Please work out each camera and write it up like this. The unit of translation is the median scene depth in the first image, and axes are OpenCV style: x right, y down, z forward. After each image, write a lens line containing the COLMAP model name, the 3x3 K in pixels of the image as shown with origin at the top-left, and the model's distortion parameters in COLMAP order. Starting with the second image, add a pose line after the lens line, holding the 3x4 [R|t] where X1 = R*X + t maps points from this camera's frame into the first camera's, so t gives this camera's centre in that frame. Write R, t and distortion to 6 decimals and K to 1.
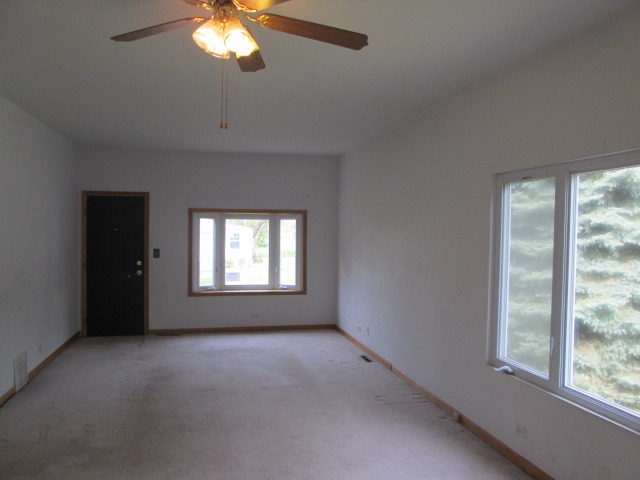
lens RADIAL K [[528.7, 0, 320.5], [0, 528.7, 239.6], [0, 0, 1]] dist [-0.051776, 0.004432]
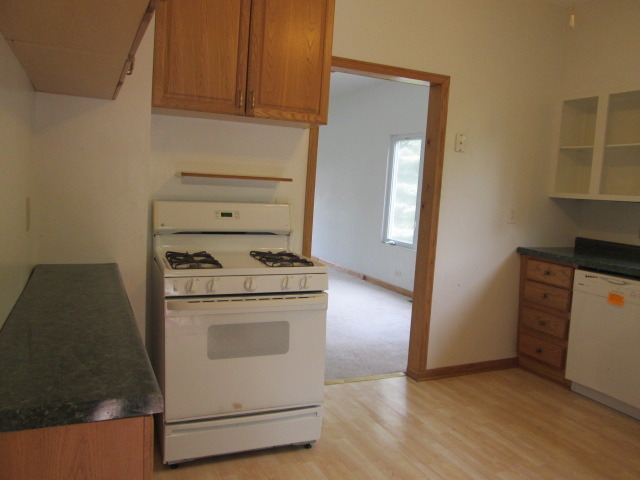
lens RADIAL K [[528.7, 0, 319.2], [0, 528.7, 239.9], [0, 0, 1]] dist [-0.051776, 0.004432]
pose [[0.979788, 0.021296, 0.198902, -0.114322], [-0.039784, 0.995199, 0.089422, 0.035481], [-0.196043, -0.095528, 0.975931, -0.329552]]
